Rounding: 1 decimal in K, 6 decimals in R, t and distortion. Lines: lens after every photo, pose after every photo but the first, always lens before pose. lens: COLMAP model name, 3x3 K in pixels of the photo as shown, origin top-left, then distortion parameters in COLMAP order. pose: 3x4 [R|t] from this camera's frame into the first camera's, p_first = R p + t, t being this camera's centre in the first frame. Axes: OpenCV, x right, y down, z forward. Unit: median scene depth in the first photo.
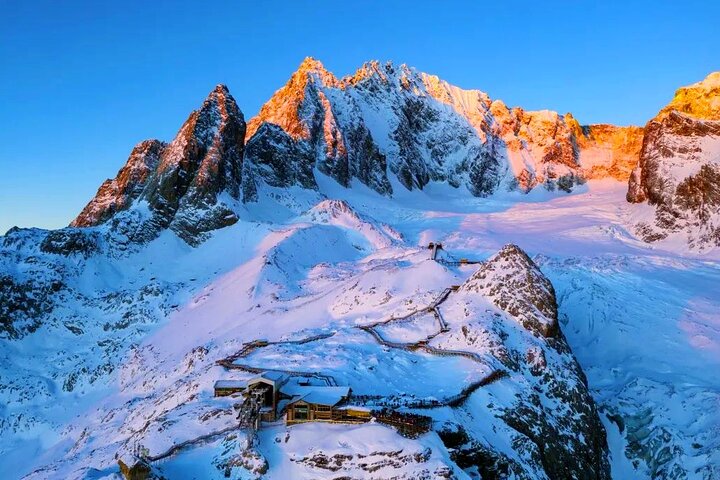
lens RADIAL K [[590.1, 0, 360.0], [0, 590.1, 240.0], [0, 0, 1]] dist [0.004267, 0.000010]
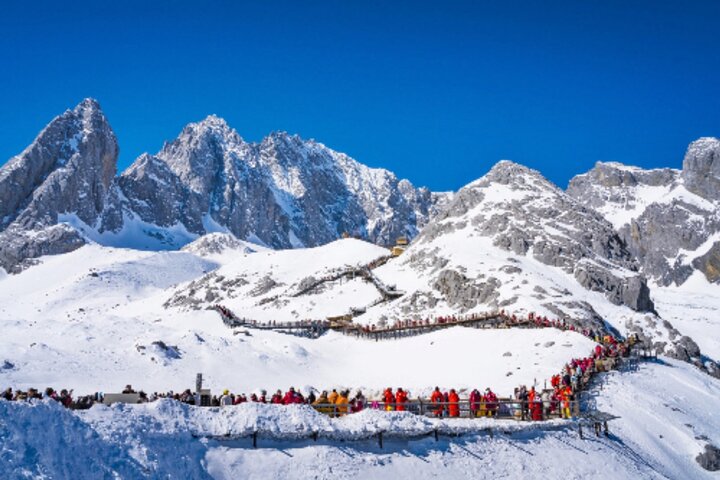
lens RADIAL K [[590.1, 0, 360.0], [0, 590.1, 240.0], [0, 0, 1]] dist [0.004267, 0.000010]
pose [[0.986108, 0.047258, 0.159242, 0.013055], [-0.023327, 0.988573, -0.148926, 0.041955], [-0.164461, 0.143142, 0.975942, 0.142210]]
